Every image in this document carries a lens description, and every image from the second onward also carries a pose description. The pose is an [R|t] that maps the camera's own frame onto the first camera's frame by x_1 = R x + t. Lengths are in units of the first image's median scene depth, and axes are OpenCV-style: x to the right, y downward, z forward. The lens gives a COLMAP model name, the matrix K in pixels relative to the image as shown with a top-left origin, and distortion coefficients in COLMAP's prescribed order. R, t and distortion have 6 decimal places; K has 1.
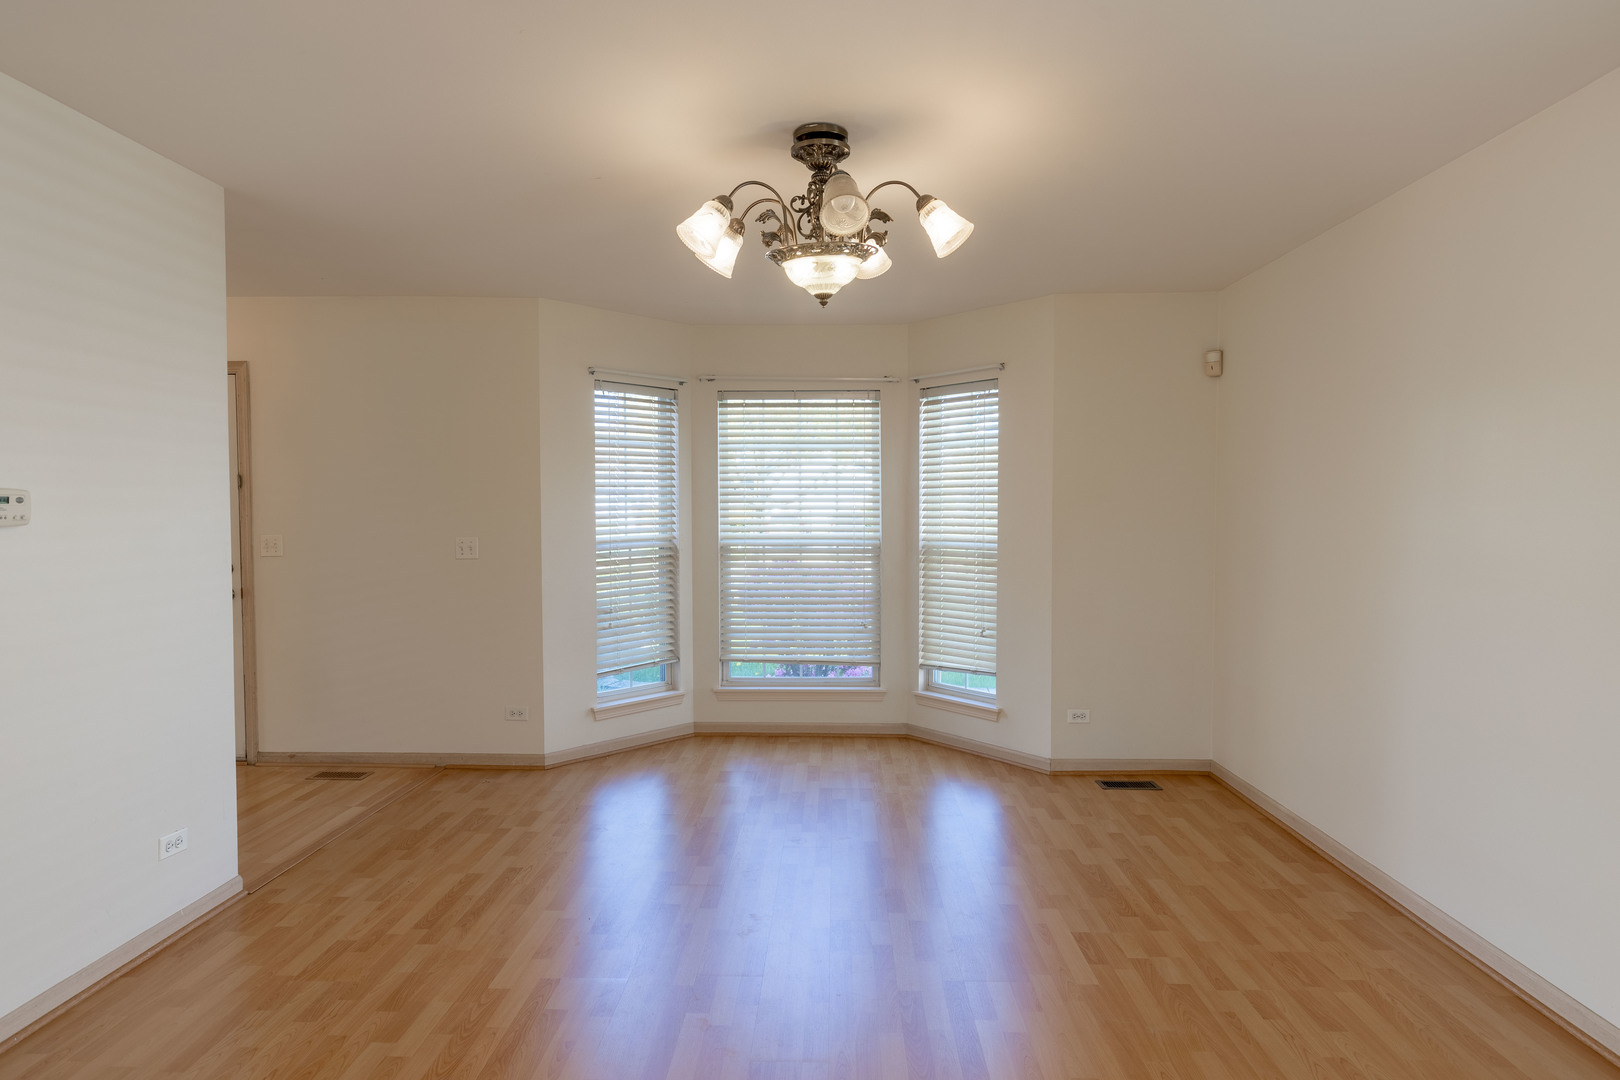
lens RADIAL K [[894.5, 0, 810.0], [0, 894.5, 540.0], [0, 0, 1]] dist [0.014089, -0.000396]
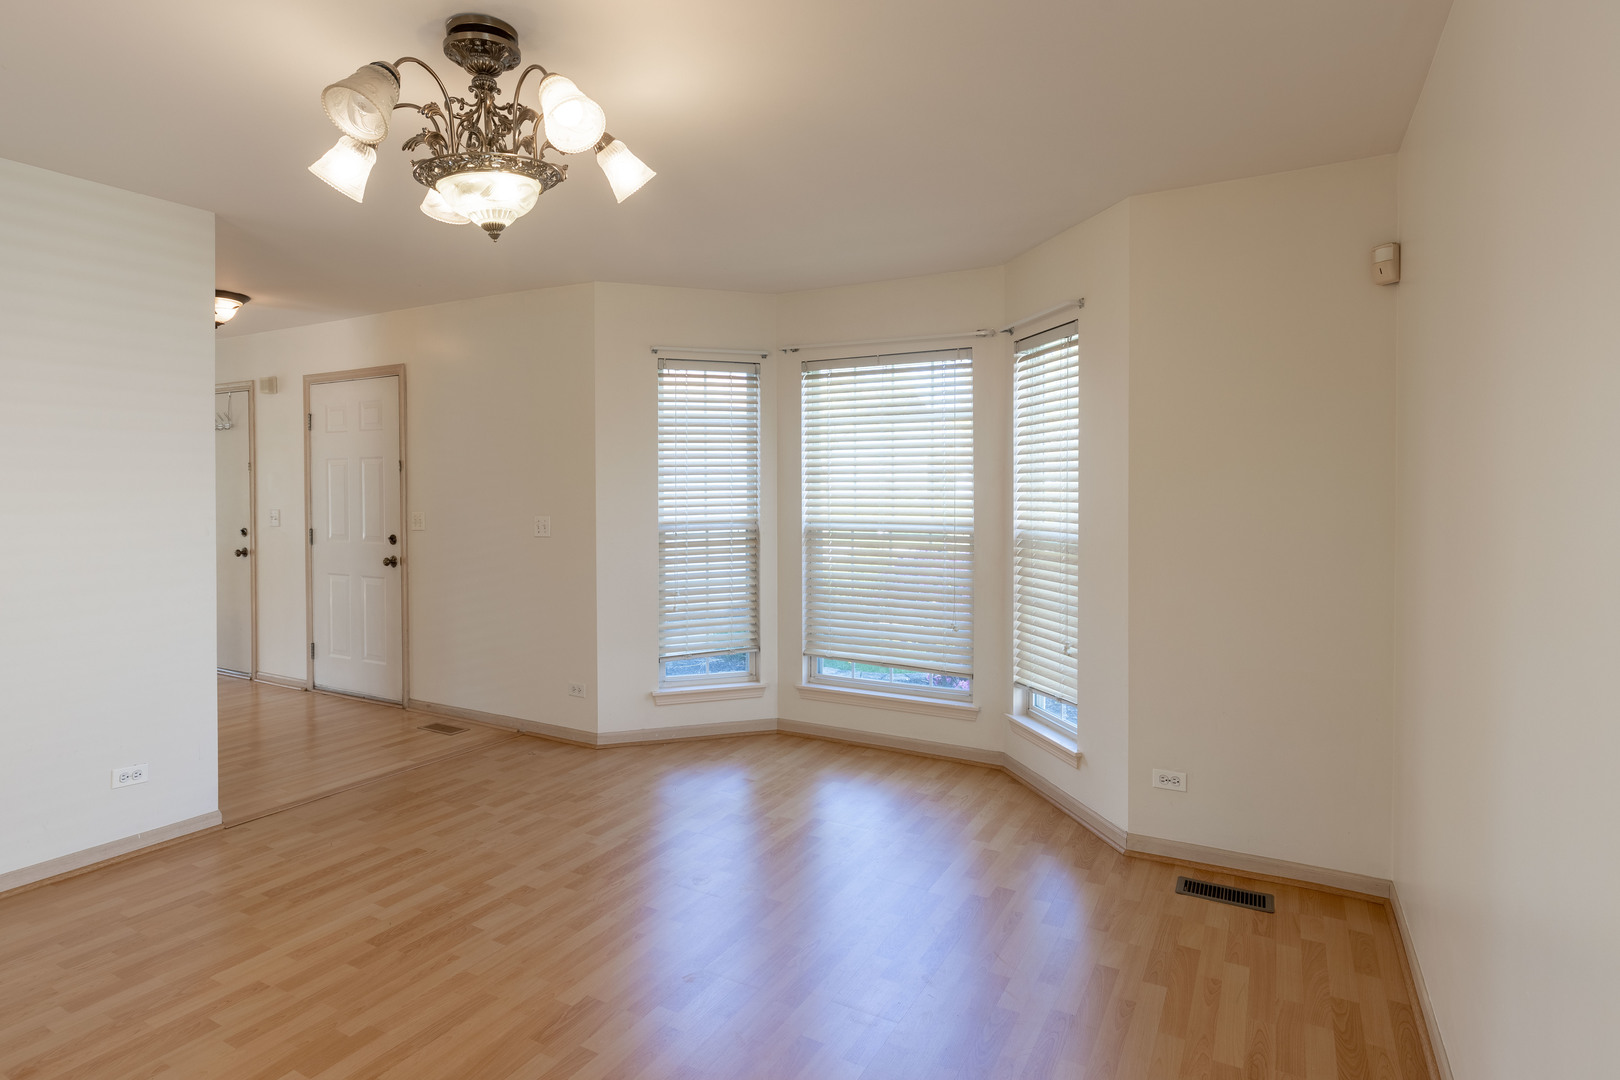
lens RADIAL K [[854.5, 0, 807.5], [0, 854.5, 500.6], [0, 0, 1]] dist [0.002652, 0.000073]
pose [[0.884993, 0.006162, -0.465564, 0.325986], [-0.016444, 0.999702, -0.018026, -0.007718], [0.465314, 0.023609, 0.884831, 0.233961]]
